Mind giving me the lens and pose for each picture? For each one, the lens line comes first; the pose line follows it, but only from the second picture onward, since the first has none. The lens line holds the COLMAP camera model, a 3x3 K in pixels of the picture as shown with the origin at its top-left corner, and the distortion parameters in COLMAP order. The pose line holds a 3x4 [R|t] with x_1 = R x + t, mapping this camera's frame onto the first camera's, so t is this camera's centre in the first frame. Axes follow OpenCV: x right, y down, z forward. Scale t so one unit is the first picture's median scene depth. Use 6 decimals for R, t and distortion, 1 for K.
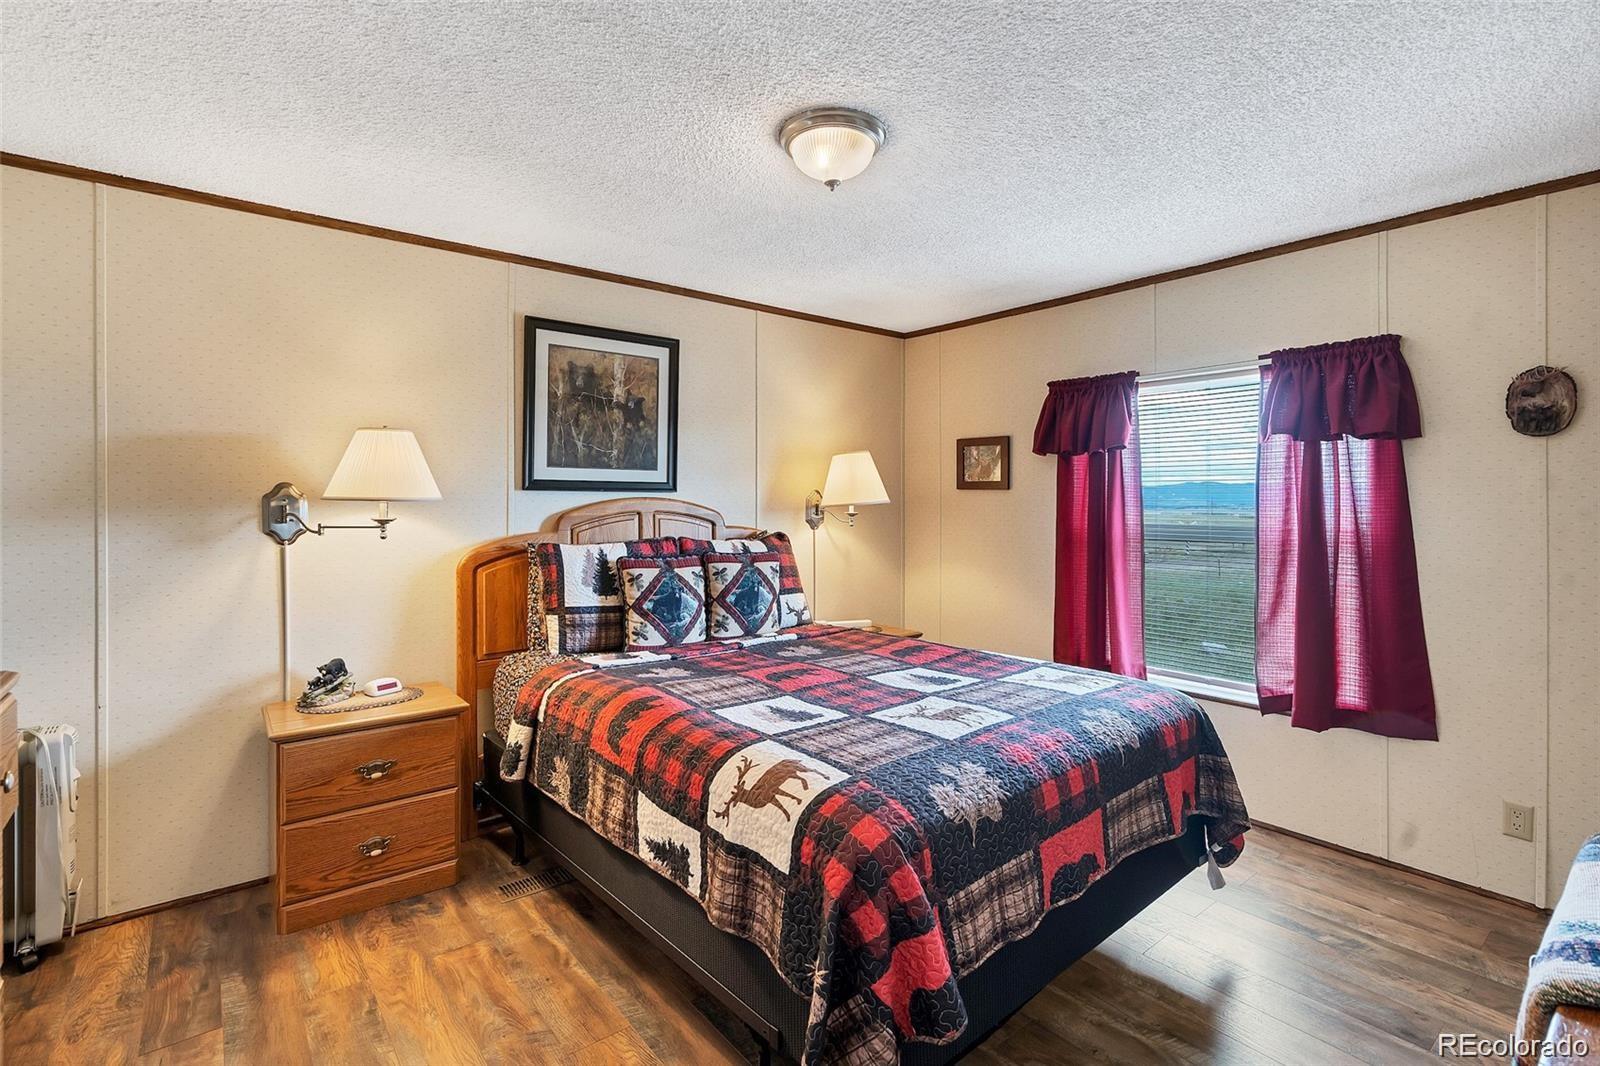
lens RADIAL K [[758.6, 0, 797.3], [0, 758.6, 520.3], [0, 0, 1]] dist [-0.005614, 0.002626]
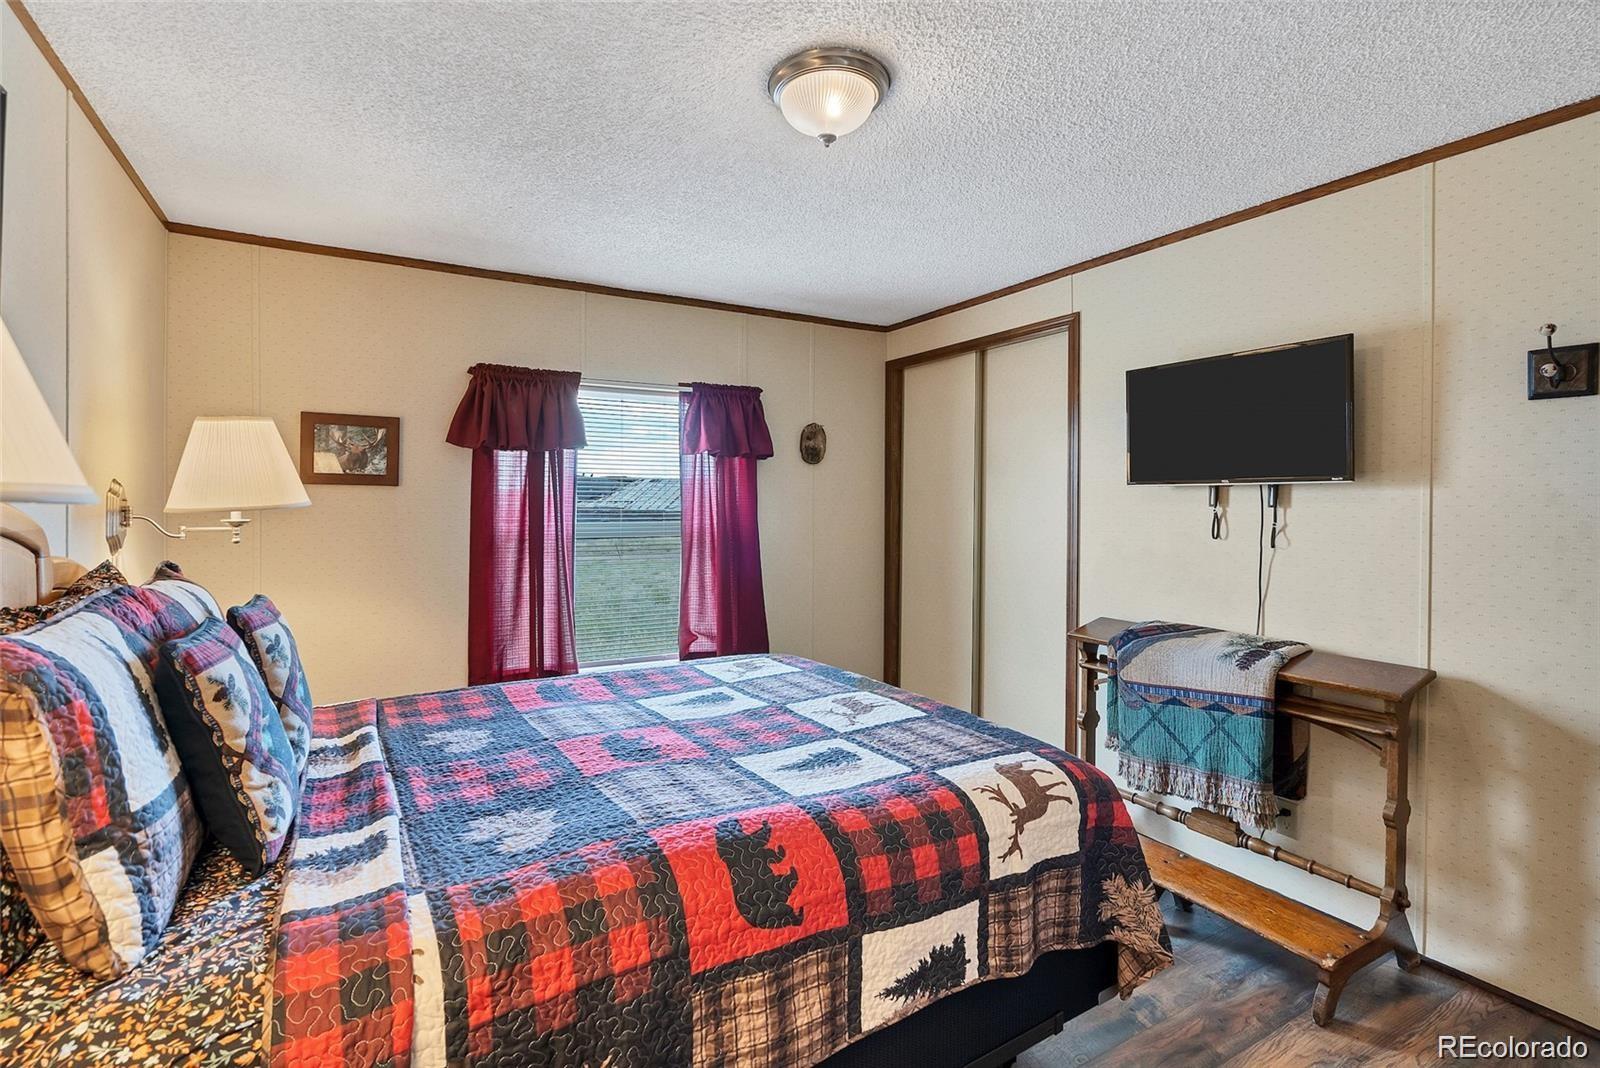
lens RADIAL K [[758.6, 0, 799.7], [0, 758.6, 519.8], [0, 0, 1]] dist [-0.005614, 0.002626]
pose [[0.143381, -0.022822, 0.989404, -0.839093], [0.022698, 0.999547, 0.019767, -0.023419], [-0.989407, 0.019624, 0.143834, 0.919901]]
